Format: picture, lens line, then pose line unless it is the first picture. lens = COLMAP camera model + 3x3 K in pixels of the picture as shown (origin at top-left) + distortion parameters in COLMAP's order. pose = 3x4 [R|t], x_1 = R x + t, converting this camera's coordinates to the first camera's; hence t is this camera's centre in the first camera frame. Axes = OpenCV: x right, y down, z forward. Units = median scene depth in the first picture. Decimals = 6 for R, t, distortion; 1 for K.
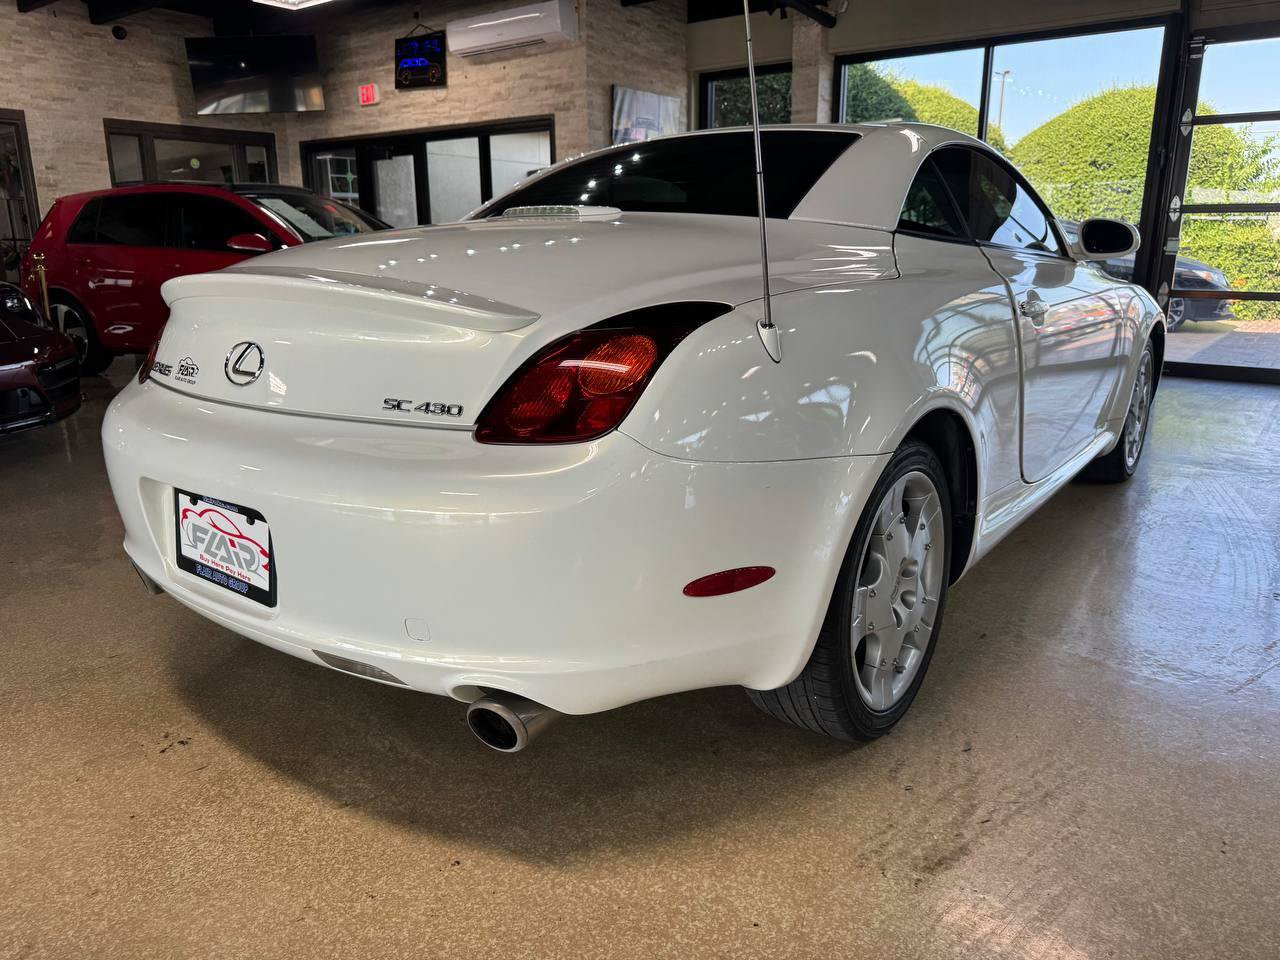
lens RADIAL K [[933.0, 0, 640.0], [0, 933.0, 480.0], [0, 0, 1]] dist [0.012966, -0.021906]
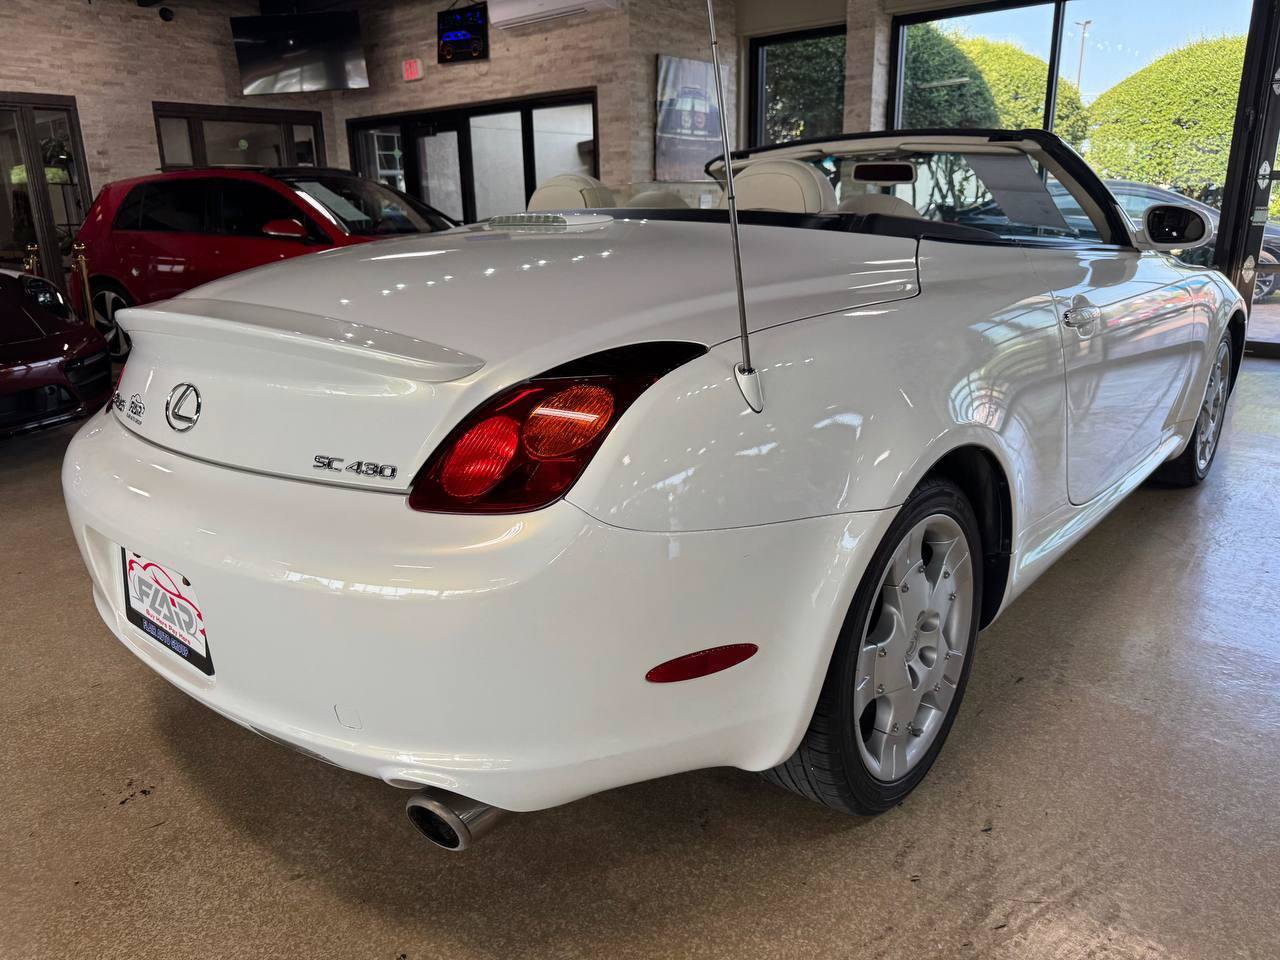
lens RADIAL K [[933.6, 0, 628.5], [0, 933.6, 482.5], [0, 0, 1]] dist [-0.001060, -0.005806]
pose [[0.997062, 0.007047, -0.076269, 0.018190], [-0.004183, 0.999282, 0.037645, -0.018229], [0.076479, -0.037215, 0.996376, 0.024464]]
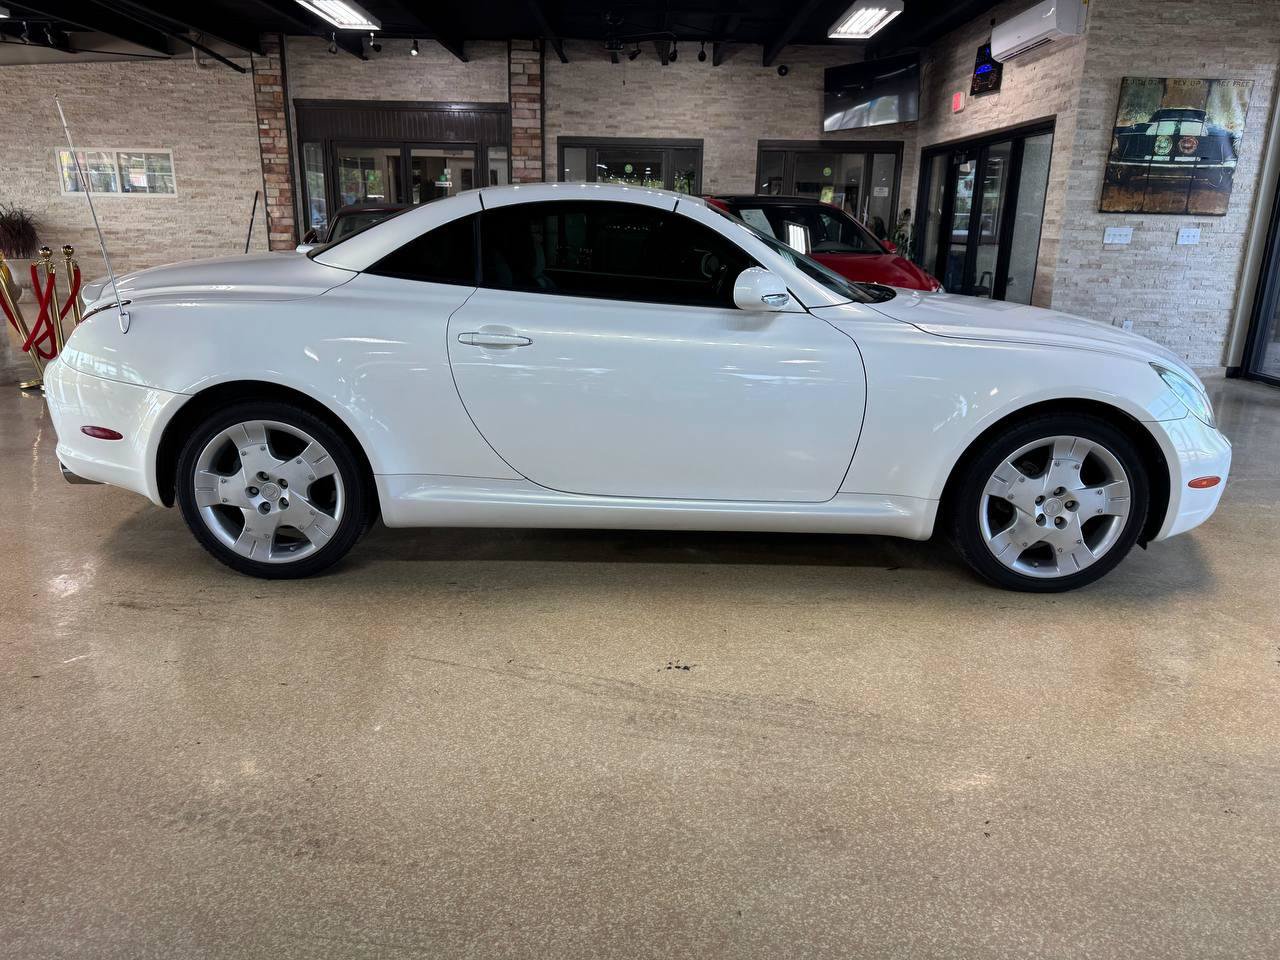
lens RADIAL K [[937.6, 0, 640.0], [0, 937.6, 480.0], [0, 0, 1]] dist [0.005946, -0.005319]
pose [[0.592601, 0.229042, -0.772246, 0.479339], [-0.215722, 0.968828, 0.121806, -0.060244], [0.776072, 0.094408, 0.623538, 0.119821]]
